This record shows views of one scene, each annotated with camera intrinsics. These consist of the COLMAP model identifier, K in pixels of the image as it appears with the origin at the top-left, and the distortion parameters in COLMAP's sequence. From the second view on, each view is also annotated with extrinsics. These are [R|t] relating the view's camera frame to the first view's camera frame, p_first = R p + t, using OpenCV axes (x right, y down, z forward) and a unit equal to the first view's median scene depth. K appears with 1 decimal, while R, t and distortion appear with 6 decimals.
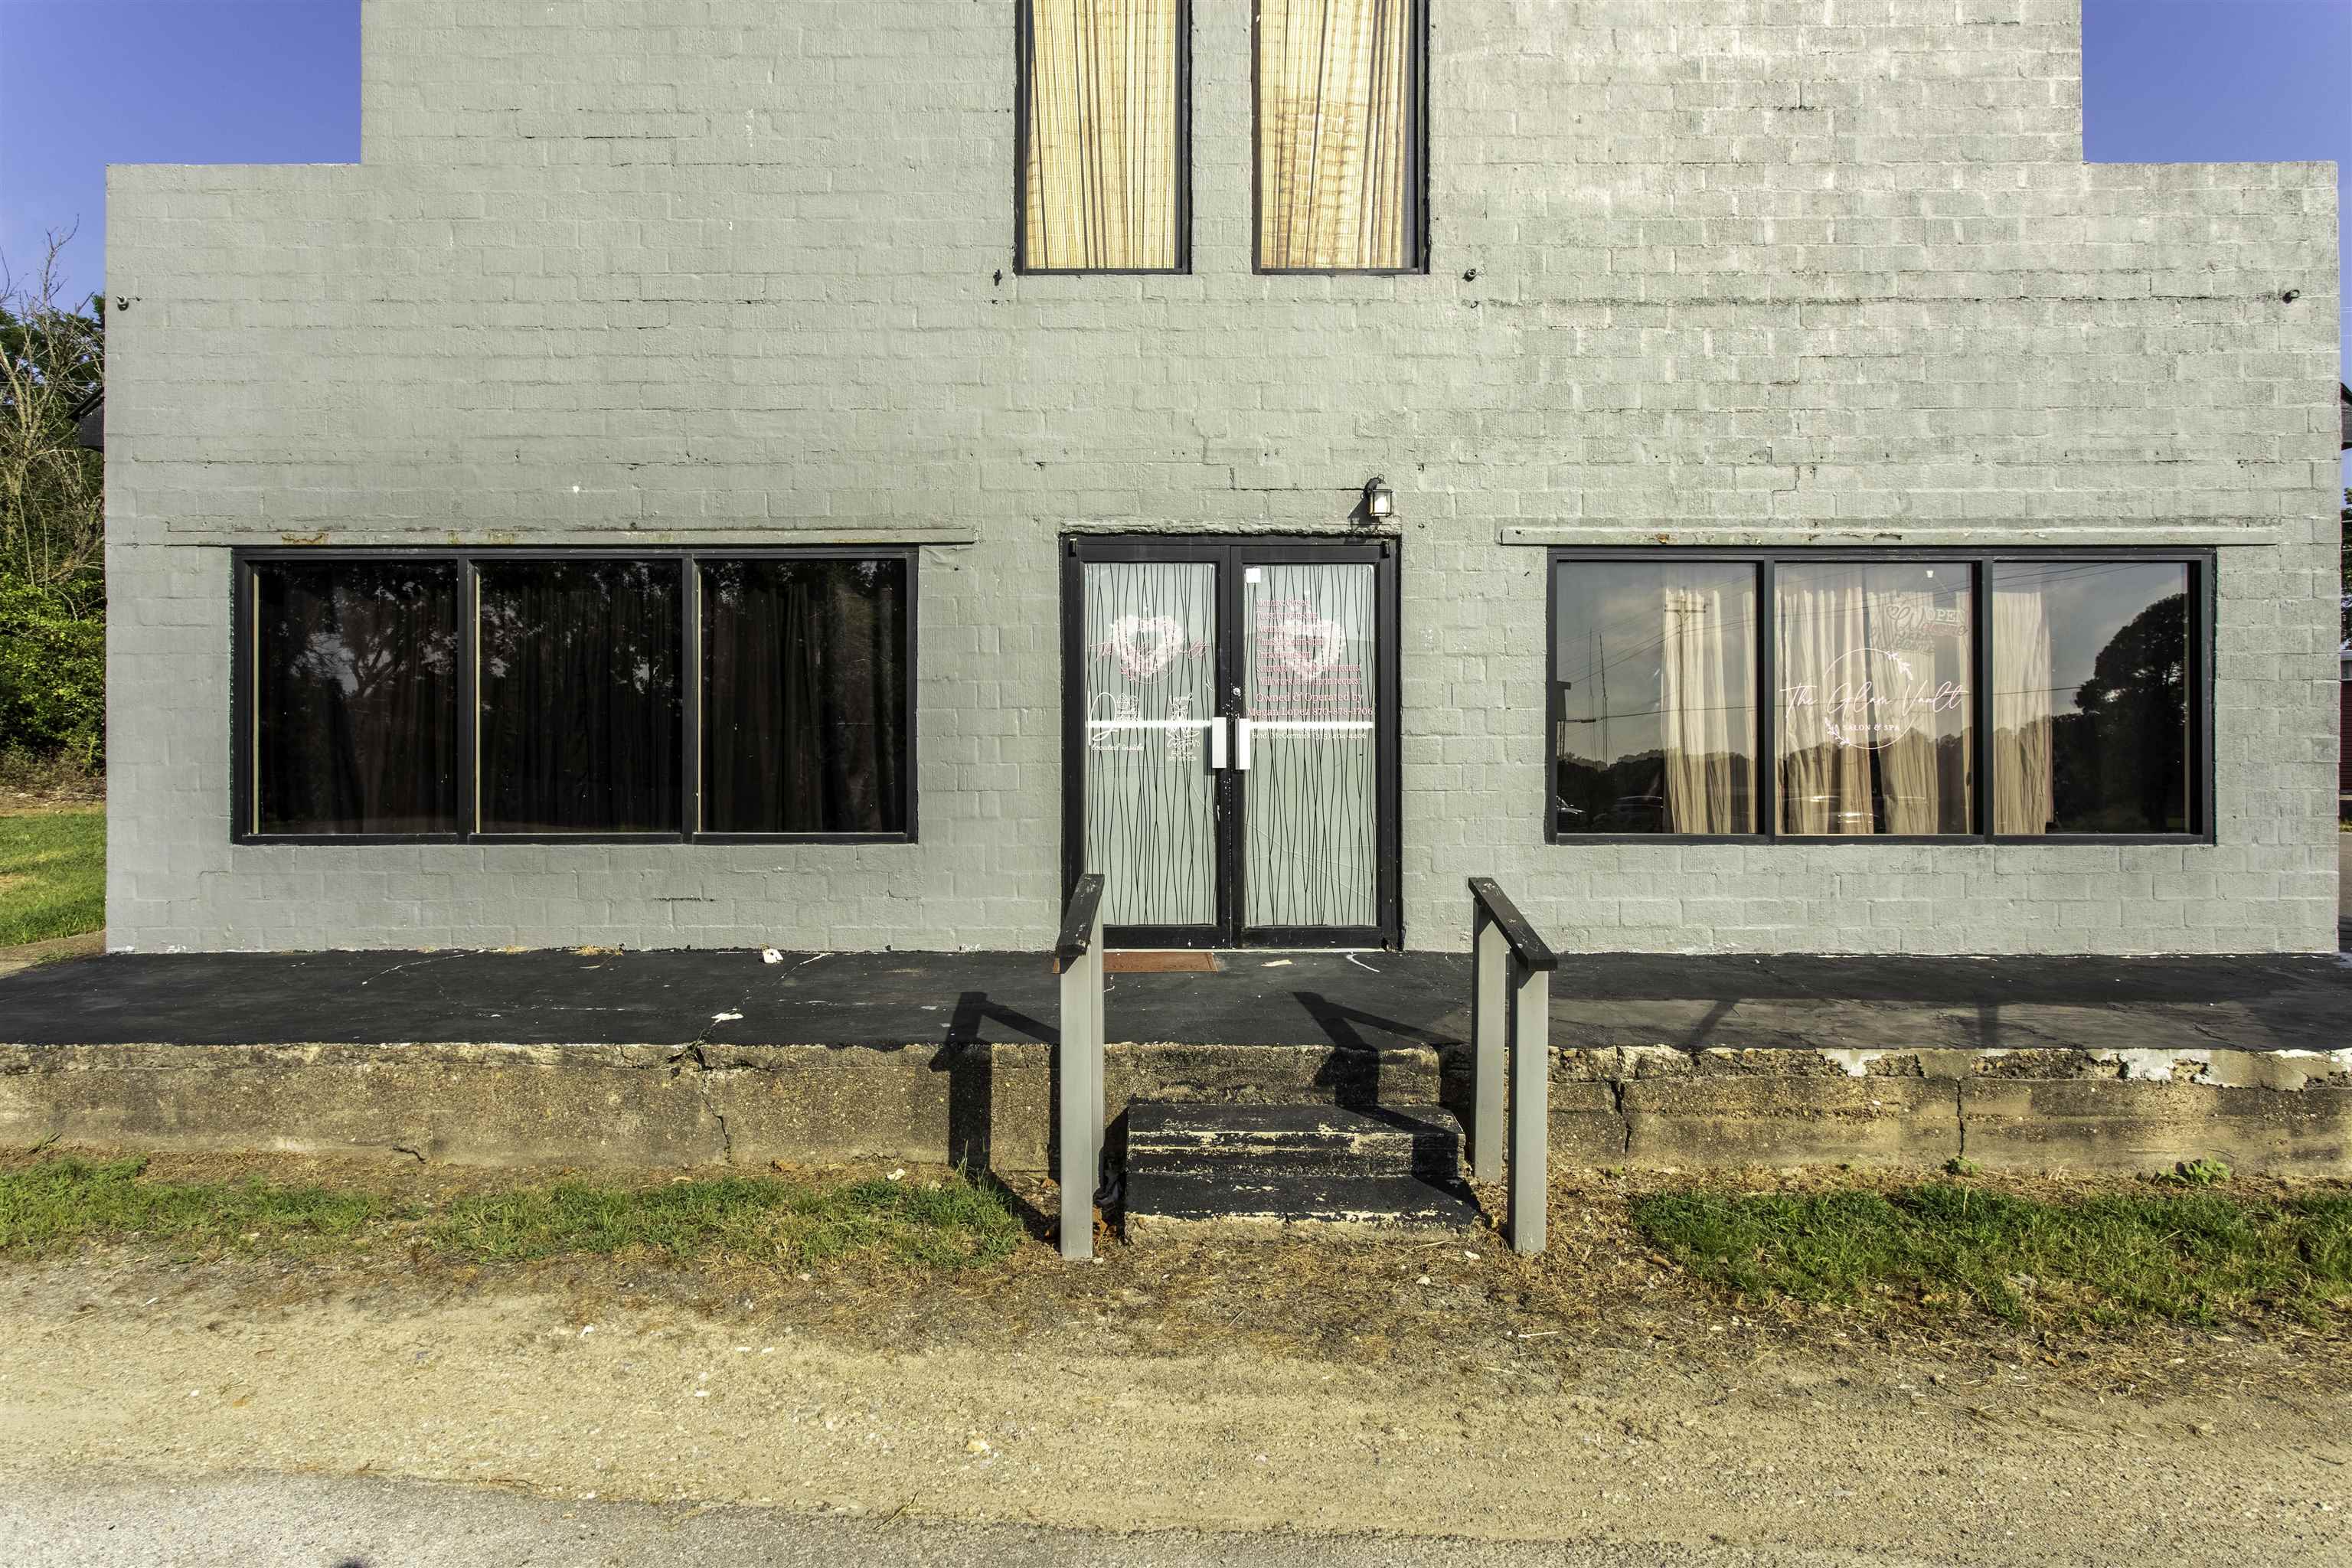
lens RADIAL K [[1221.0, 0, 1176.0], [0, 1221.0, 784.0], [0, 0, 1]] dist [-0.002008, -0.000536]
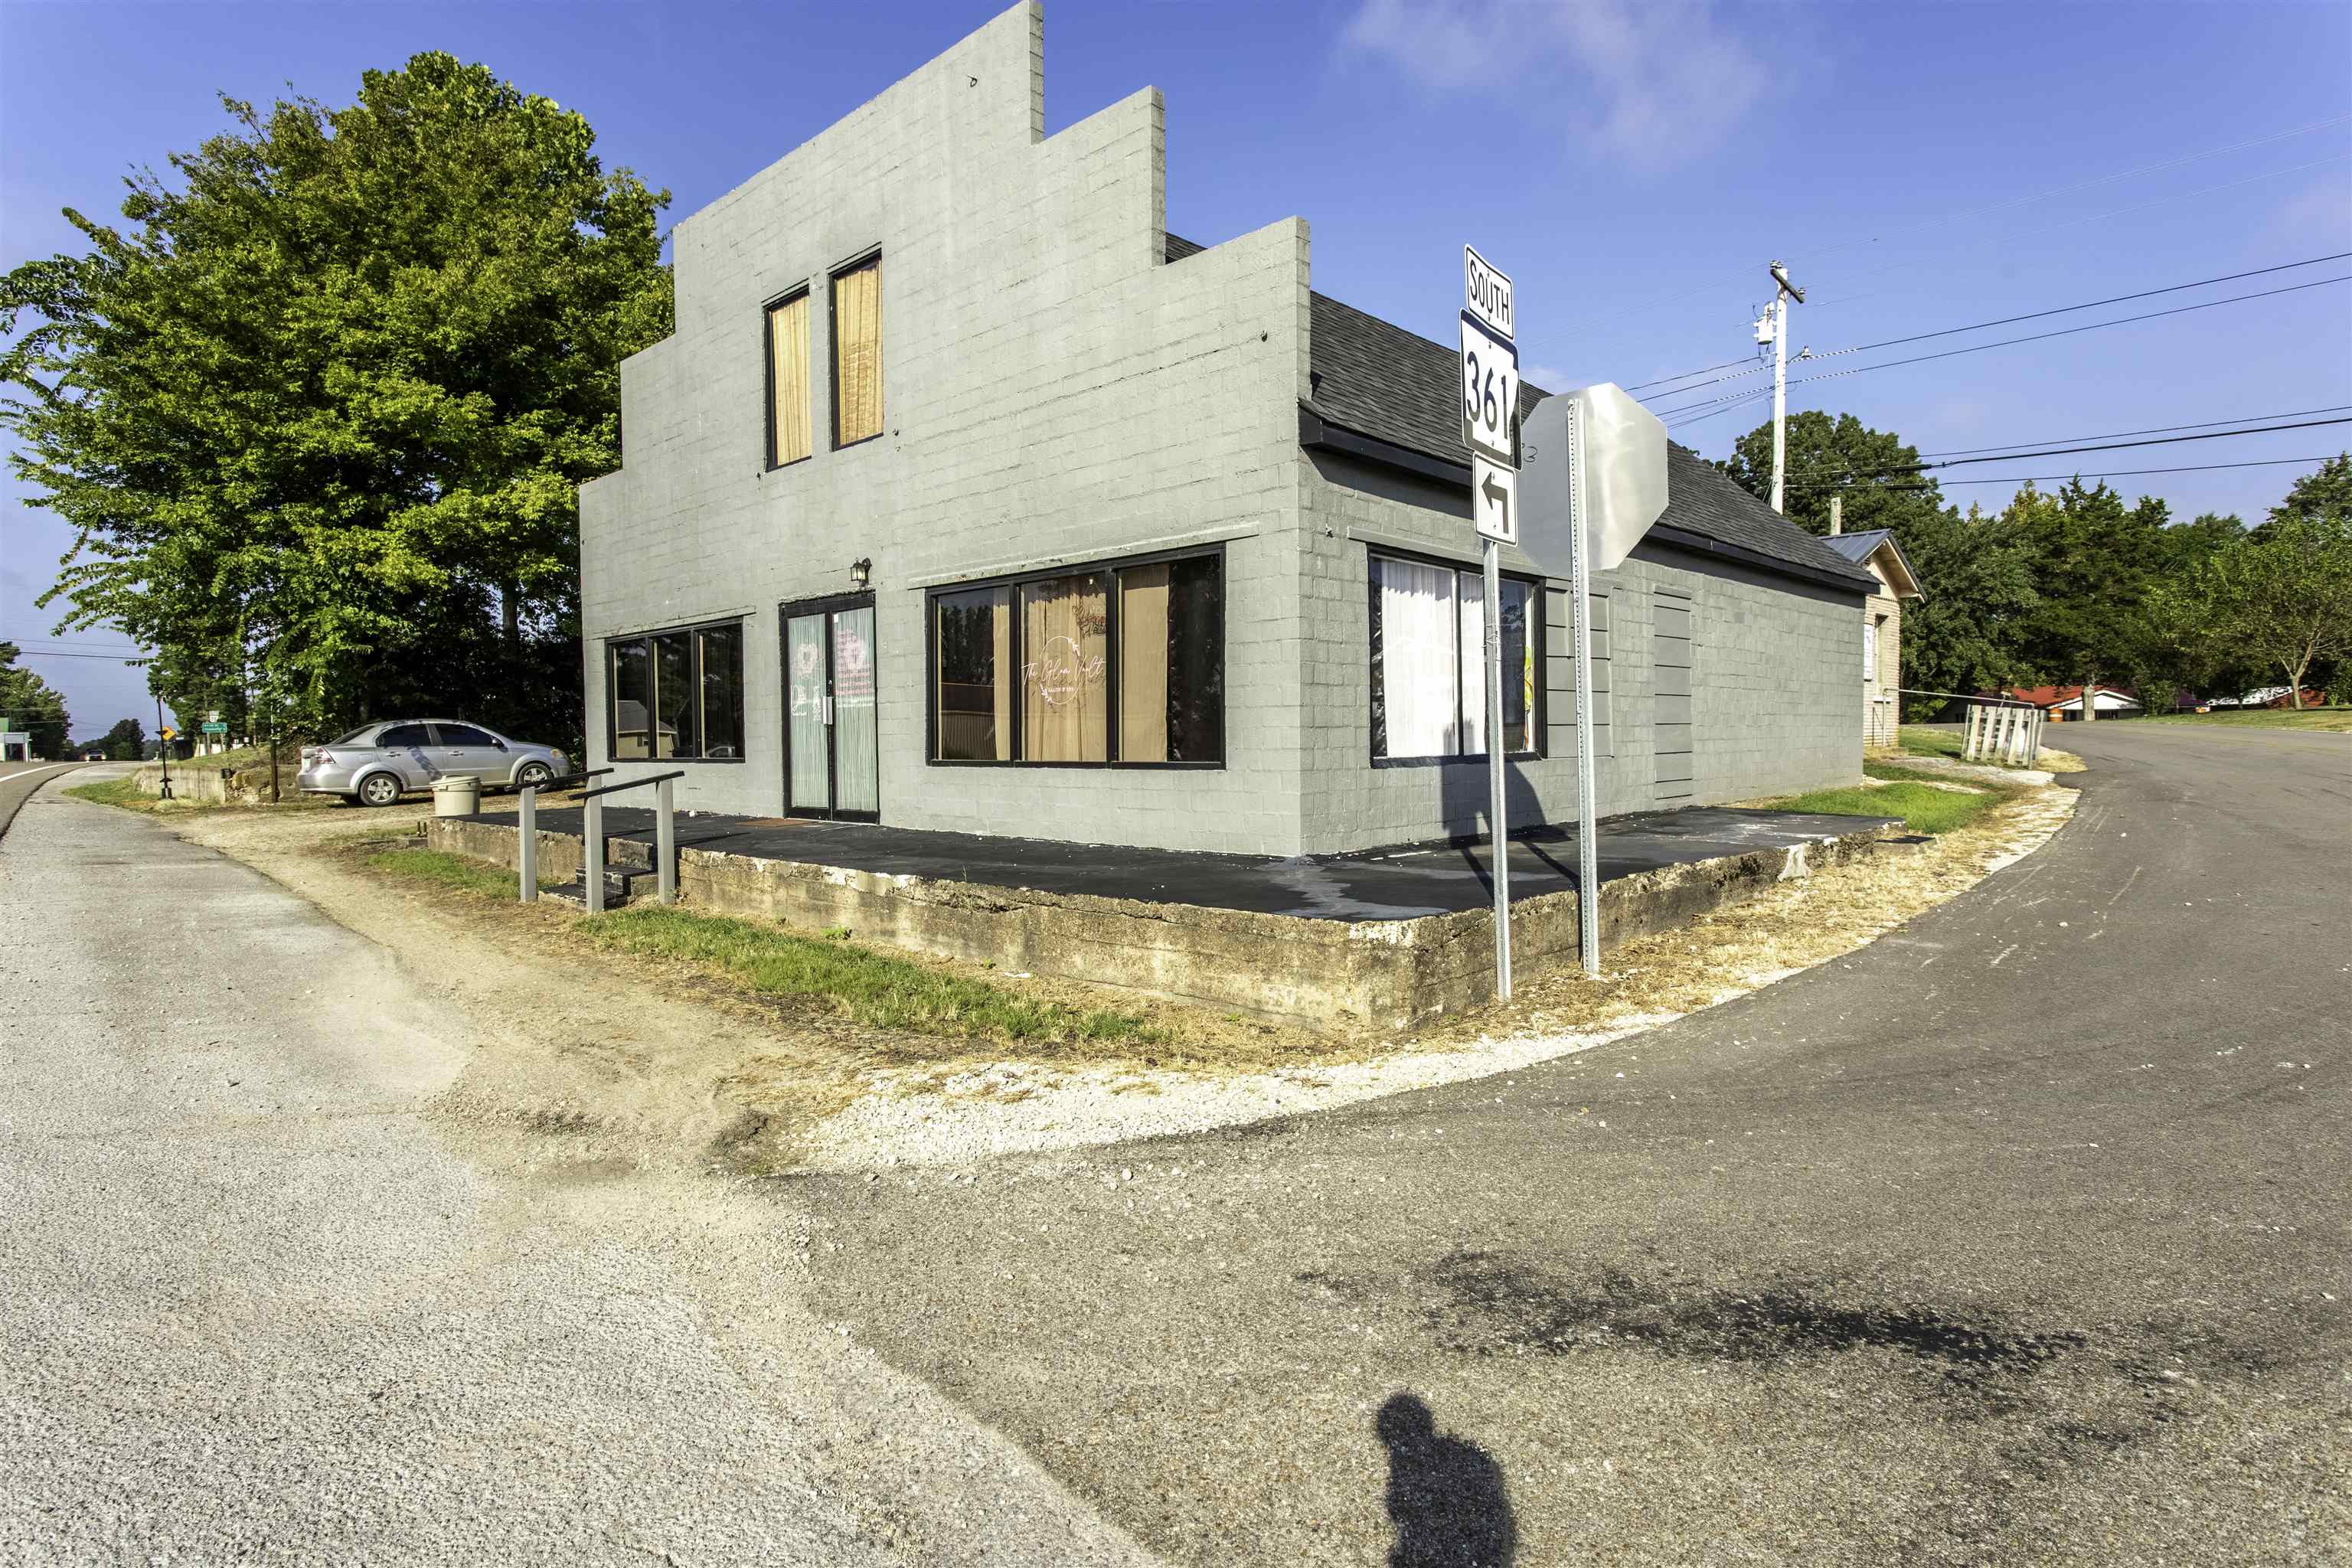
lens RADIAL K [[1221.0, 0, 1176.0], [0, 1221.0, 784.0], [0, 0, 1]] dist [-0.002008, -0.000536]
pose [[0.747518, 0.012057, -0.664132, 1.676807], [0.024432, 0.998660, 0.045630, 0.007314], [0.663792, -0.050335, 0.746222, -0.046160]]
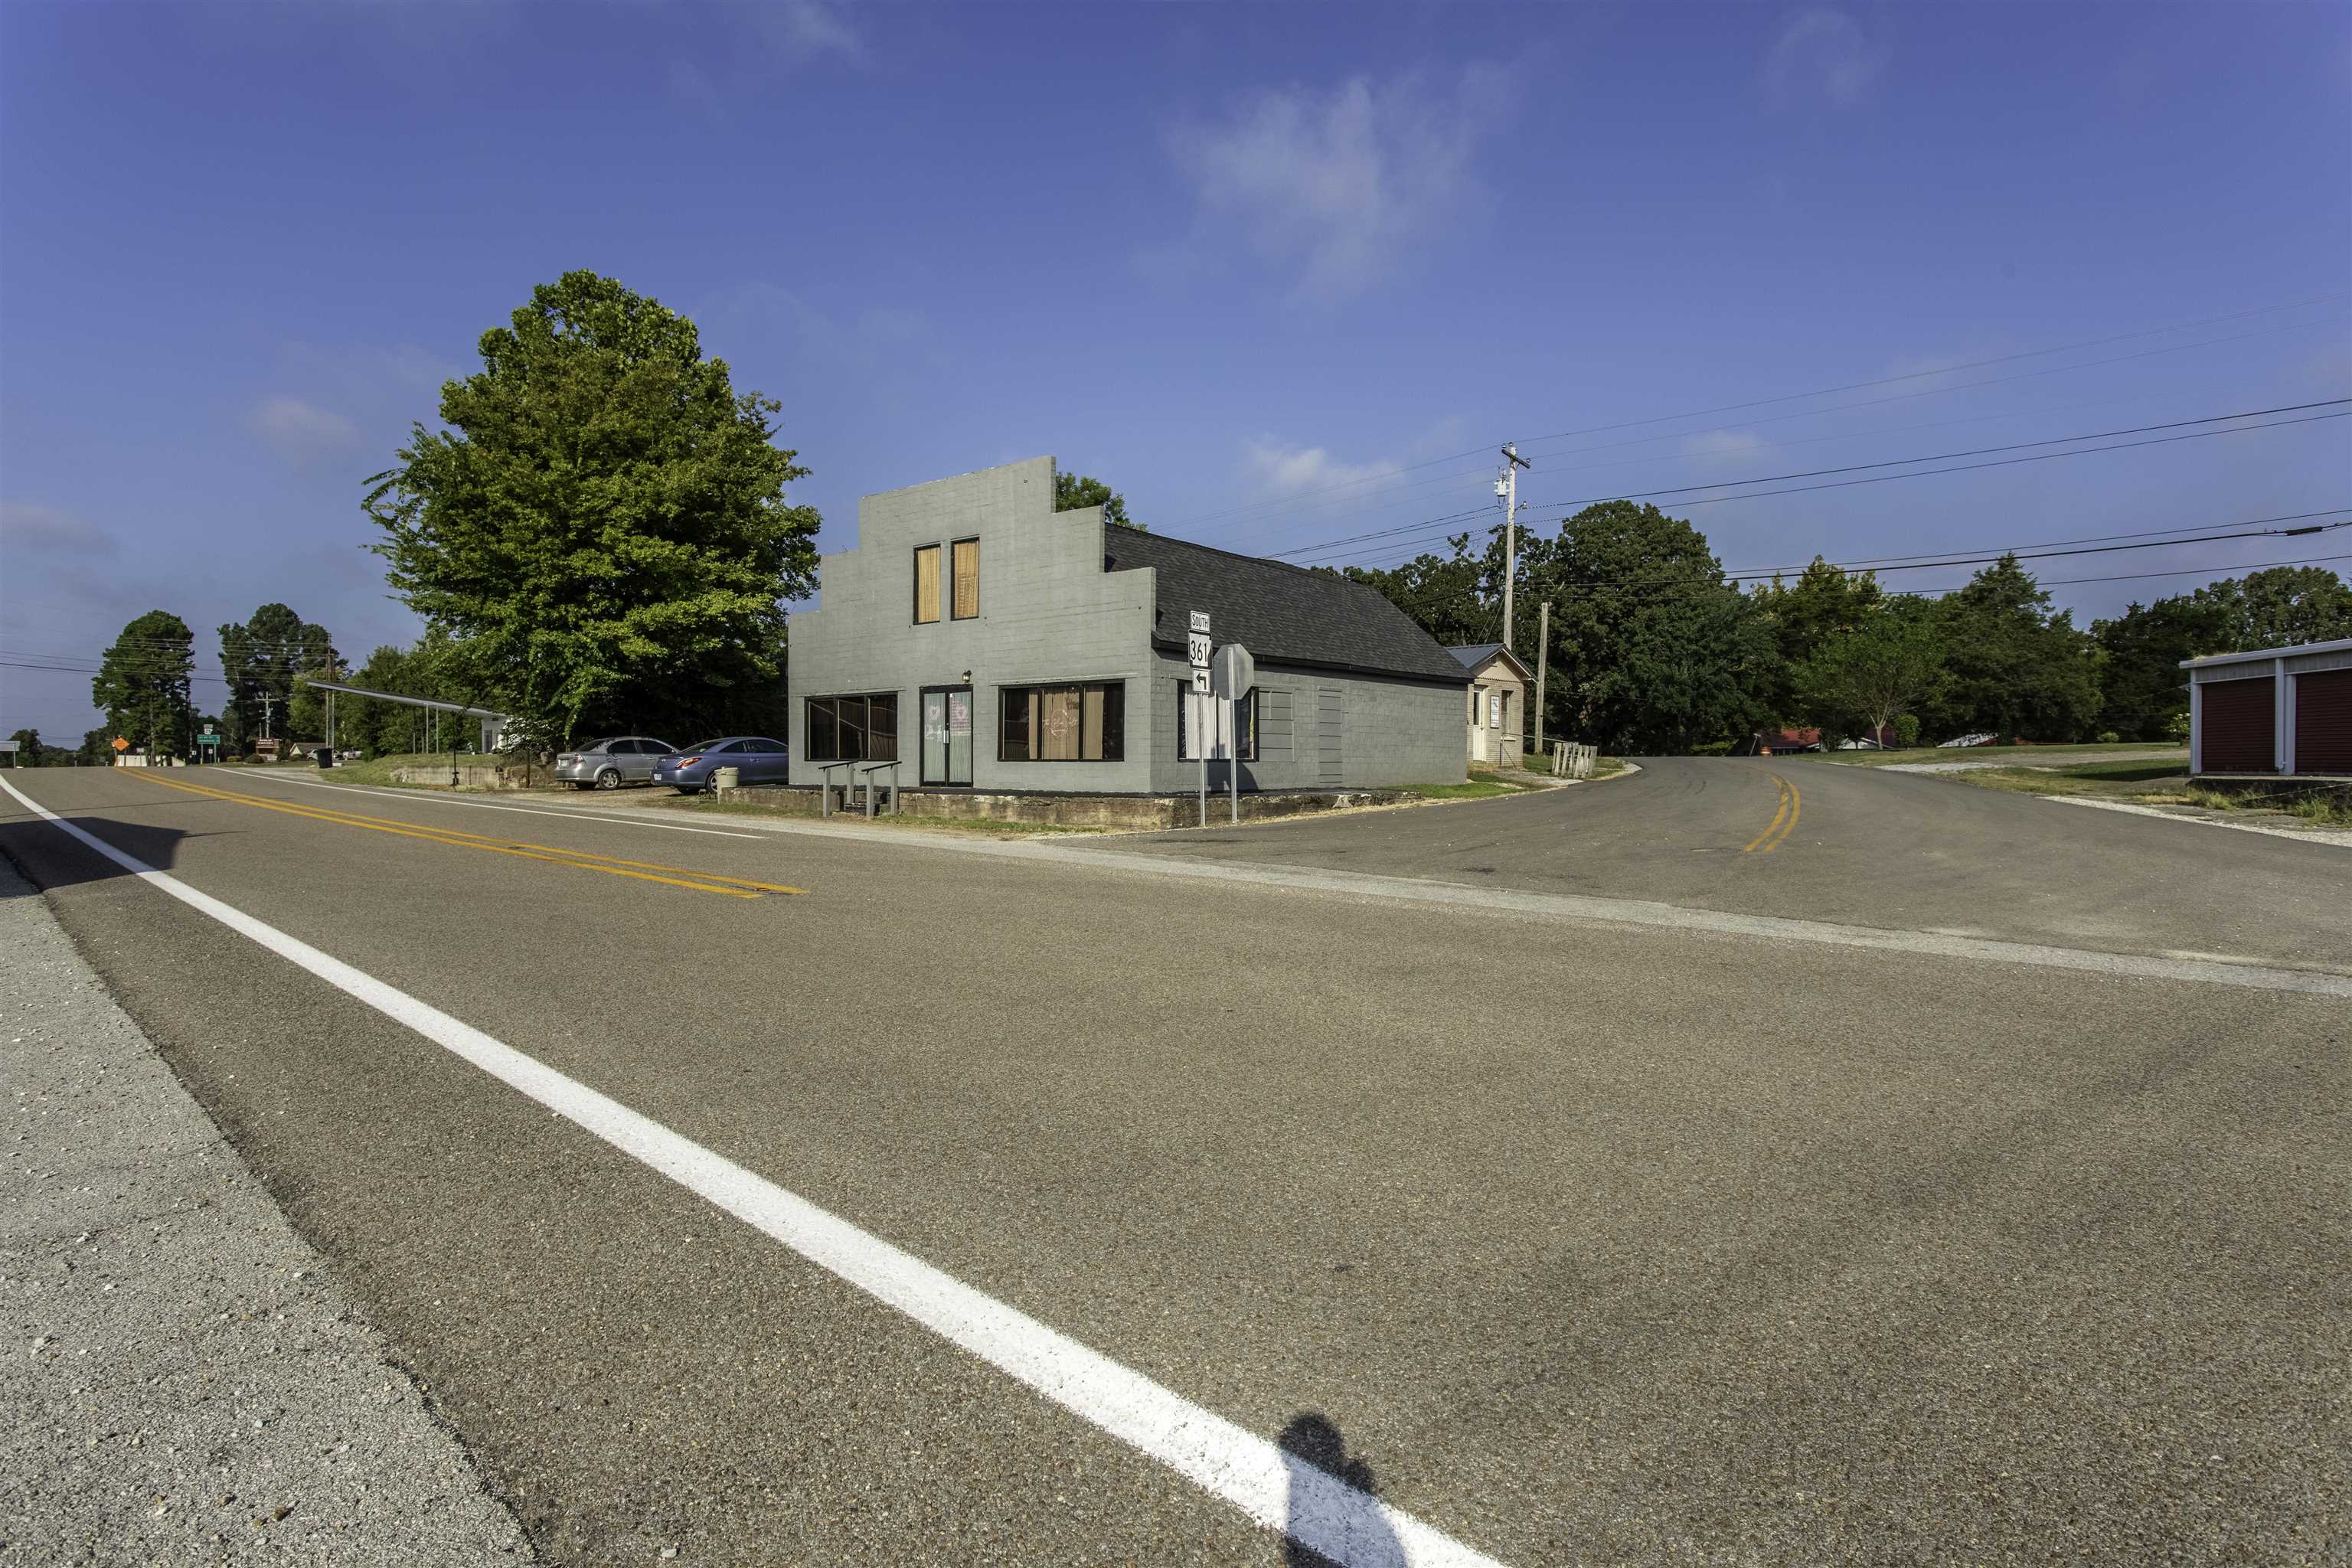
lens RADIAL K [[1221.0, 0, 1176.0], [0, 1221.0, 784.0], [0, 0, 1]] dist [-0.002008, -0.000536]
pose [[0.791576, 0.007338, -0.611027, 3.161525], [0.009619, 0.999654, 0.024466, 0.032371], [0.610995, -0.025245, 0.791232, -1.781217]]
